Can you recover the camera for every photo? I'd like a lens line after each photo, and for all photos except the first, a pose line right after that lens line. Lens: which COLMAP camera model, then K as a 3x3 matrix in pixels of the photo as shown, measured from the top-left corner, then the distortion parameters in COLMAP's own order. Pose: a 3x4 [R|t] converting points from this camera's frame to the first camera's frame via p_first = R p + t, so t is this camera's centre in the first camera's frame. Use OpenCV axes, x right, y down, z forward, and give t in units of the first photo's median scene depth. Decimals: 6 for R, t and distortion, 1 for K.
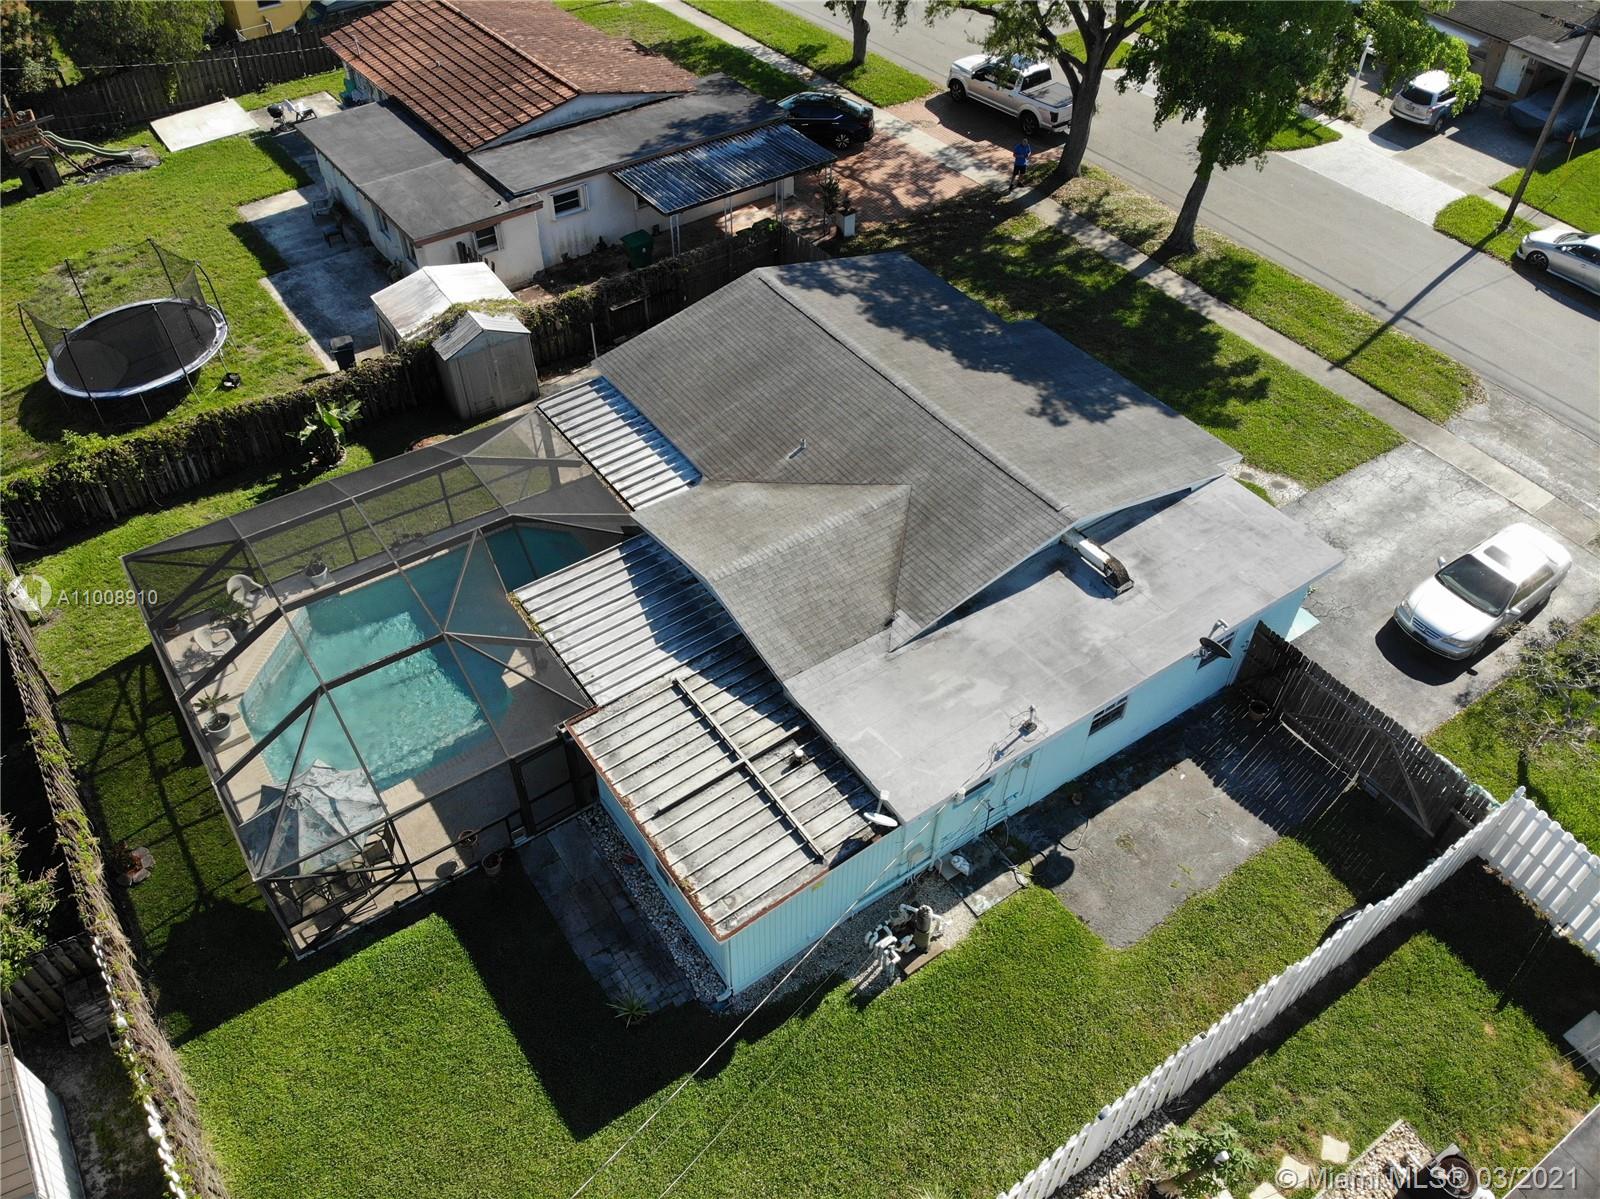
lens RADIAL K [[1234.4, 0, 795.8], [0, 1234.4, 656.0], [0, 0, 1]] dist [0.002325, -0.112658]
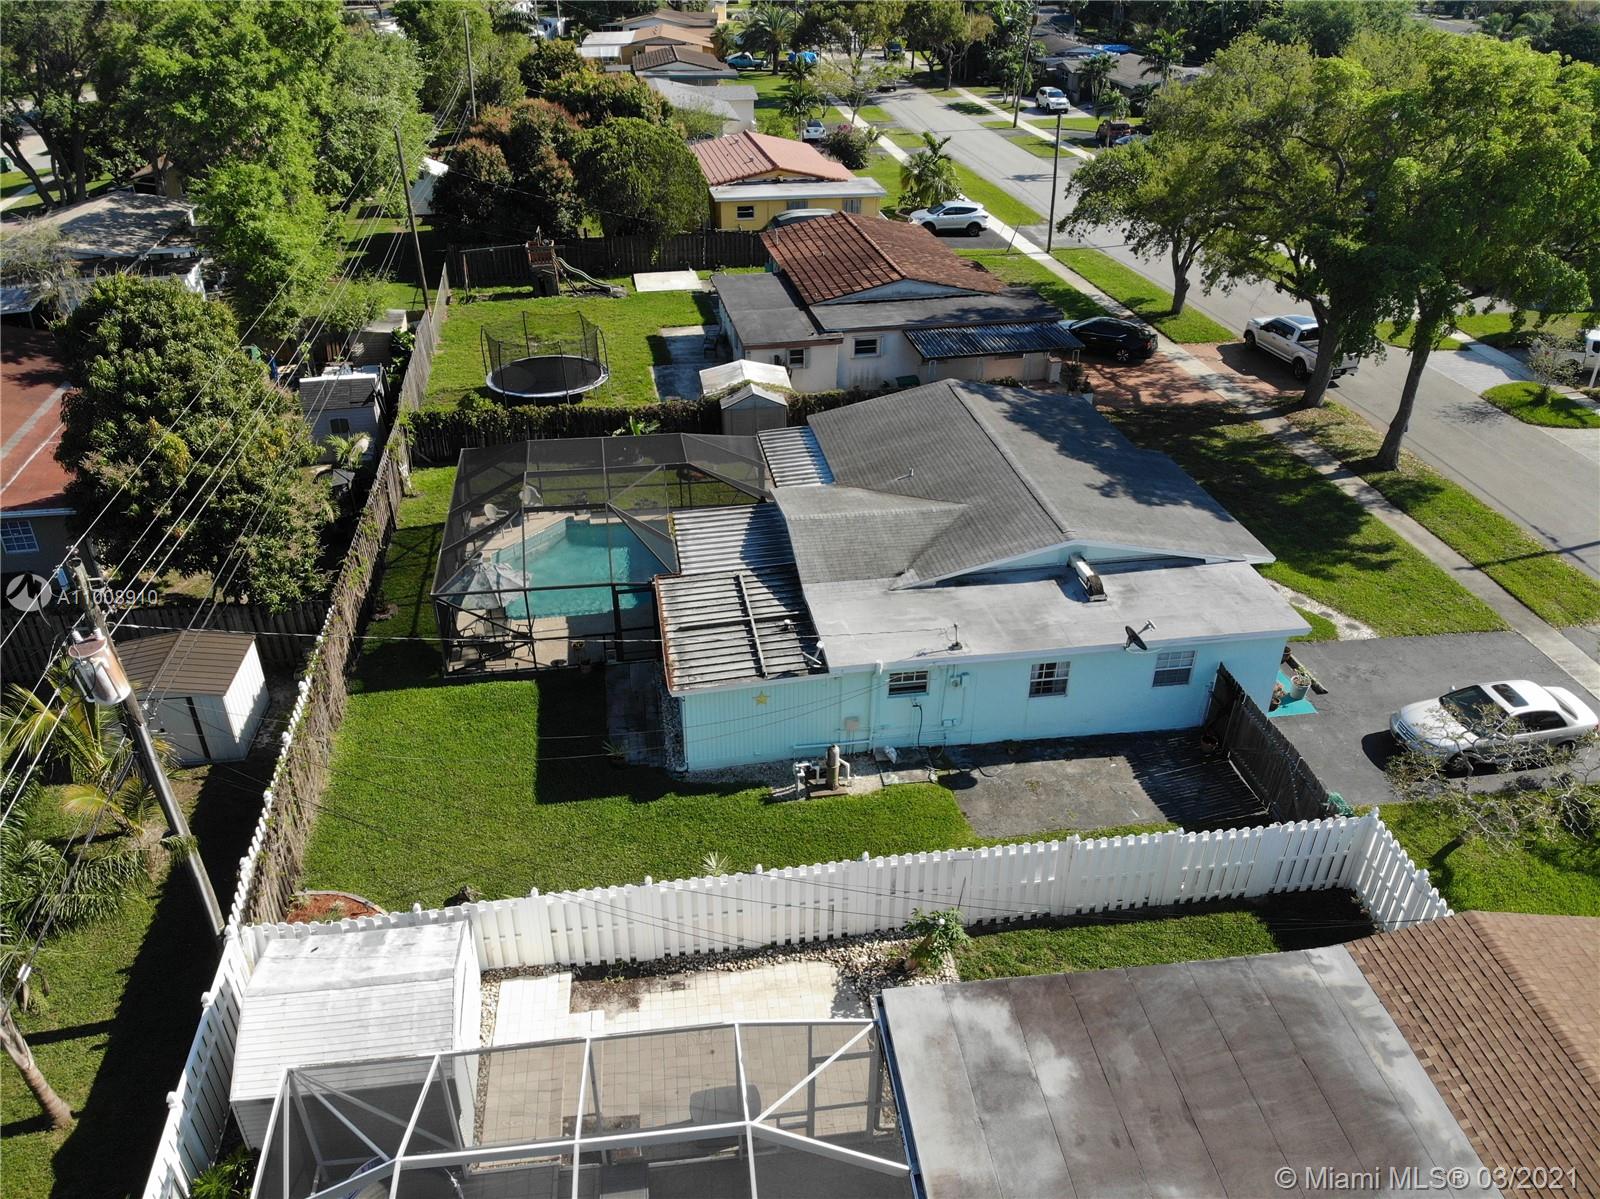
lens RADIAL K [[1139.2, 0, 725.3], [0, 1139.2, 603.3], [0, 0, 1]] dist [0.090697, -0.164177]
pose [[0.894440, 0.232959, -0.381717, 0.244665], [-0.317565, 0.931872, -0.175406, 0.176854], [0.314849, 0.278110, 0.907483, -0.109538]]
